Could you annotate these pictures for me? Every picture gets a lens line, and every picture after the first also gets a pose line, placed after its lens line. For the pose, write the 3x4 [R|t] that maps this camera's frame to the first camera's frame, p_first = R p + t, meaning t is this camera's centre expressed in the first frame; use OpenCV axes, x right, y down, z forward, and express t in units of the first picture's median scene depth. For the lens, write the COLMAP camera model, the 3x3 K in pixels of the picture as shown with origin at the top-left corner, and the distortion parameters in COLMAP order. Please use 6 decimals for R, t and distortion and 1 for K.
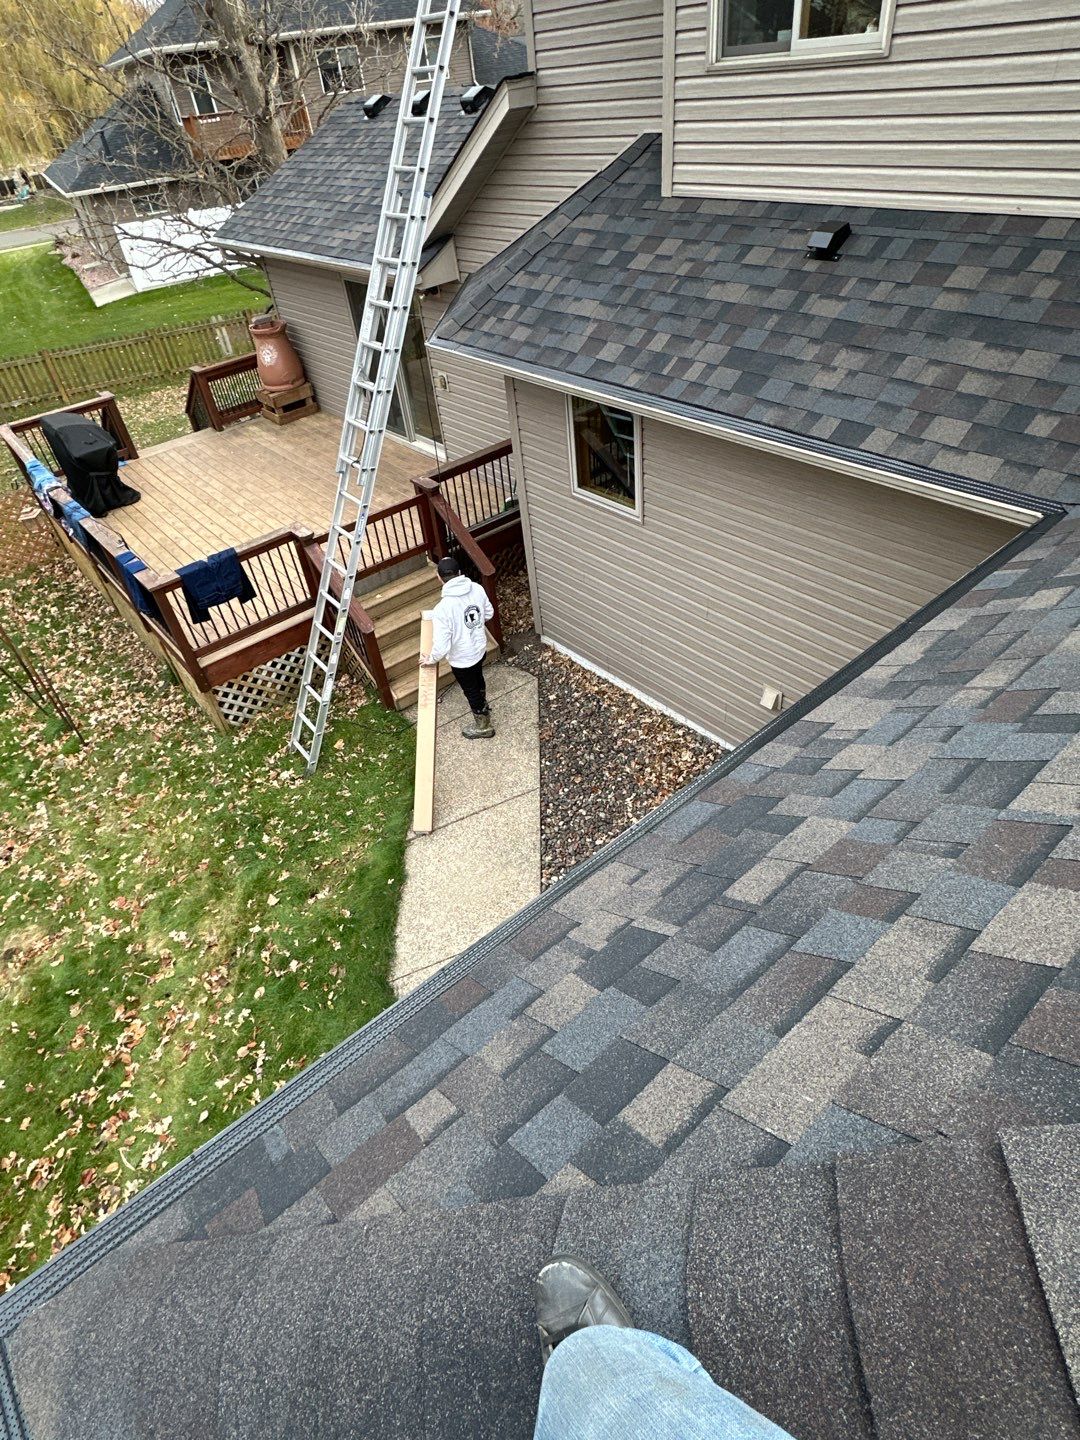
lens RADIAL K [[790.2, 0, 540.0], [0, 790.2, 720.0], [0, 0, 1]] dist [0.002072, -0.008569]
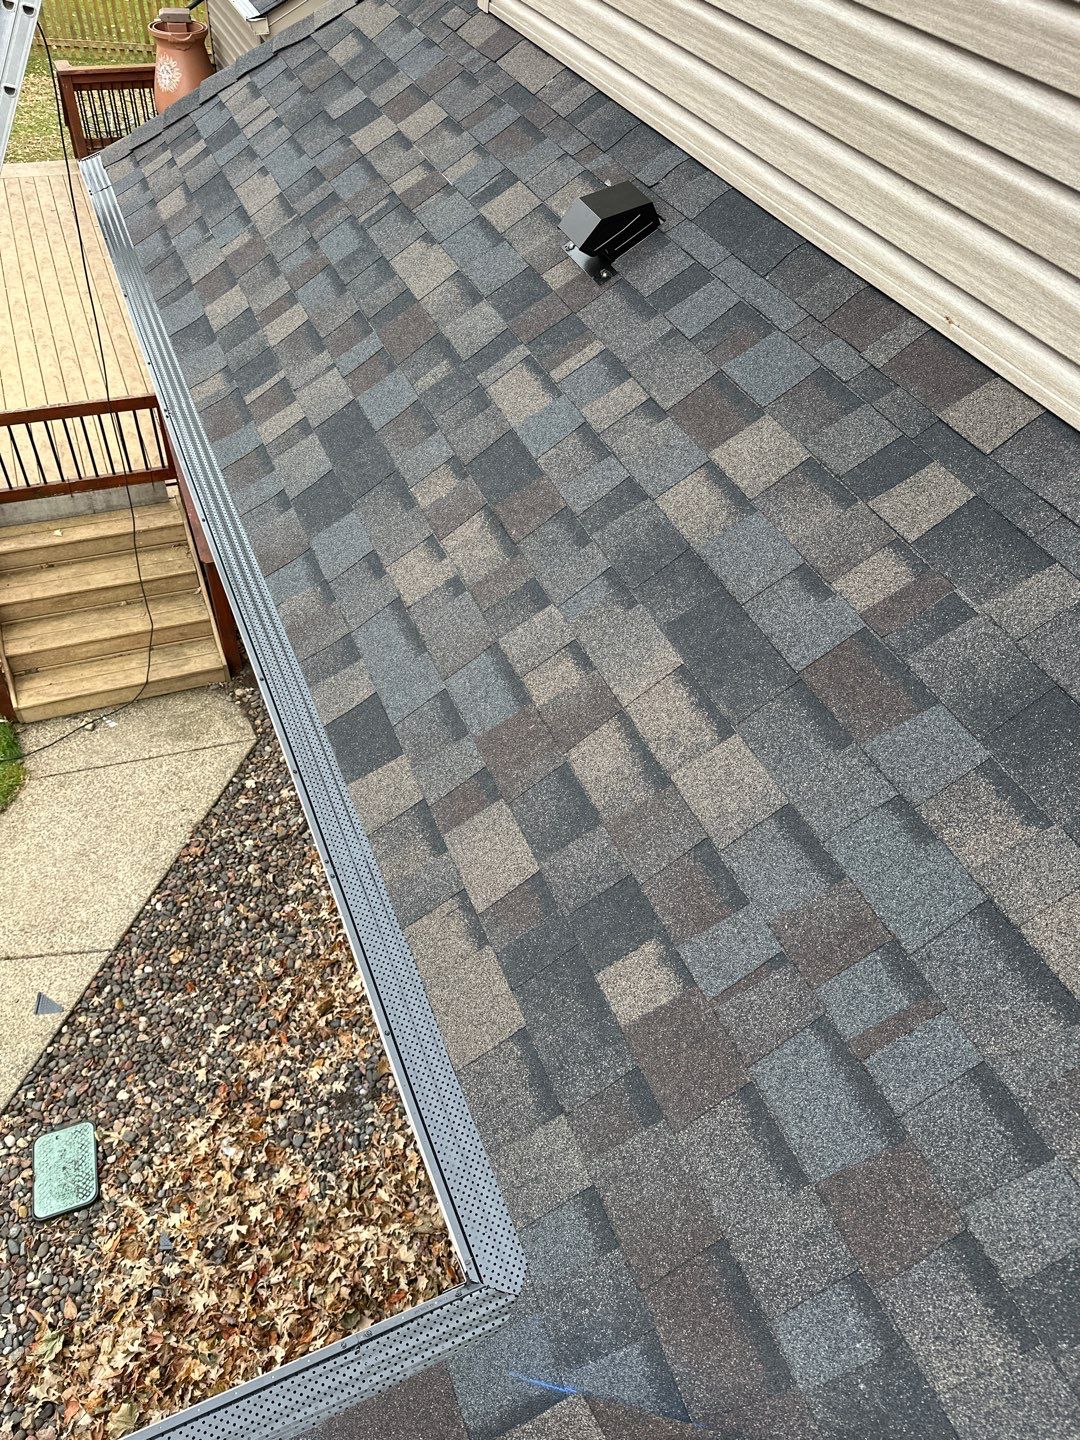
lens RADIAL K [[1002.8, 0, 540.0], [0, 1002.8, 720.0], [0, 0, 1]] dist [0.027453, -0.044701]
pose [[0.944072, 0.321379, -0.073783, 0.417775], [-0.310885, 0.942100, 0.125692, -0.377095], [0.109906, -0.095724, 0.989322, 0.389806]]
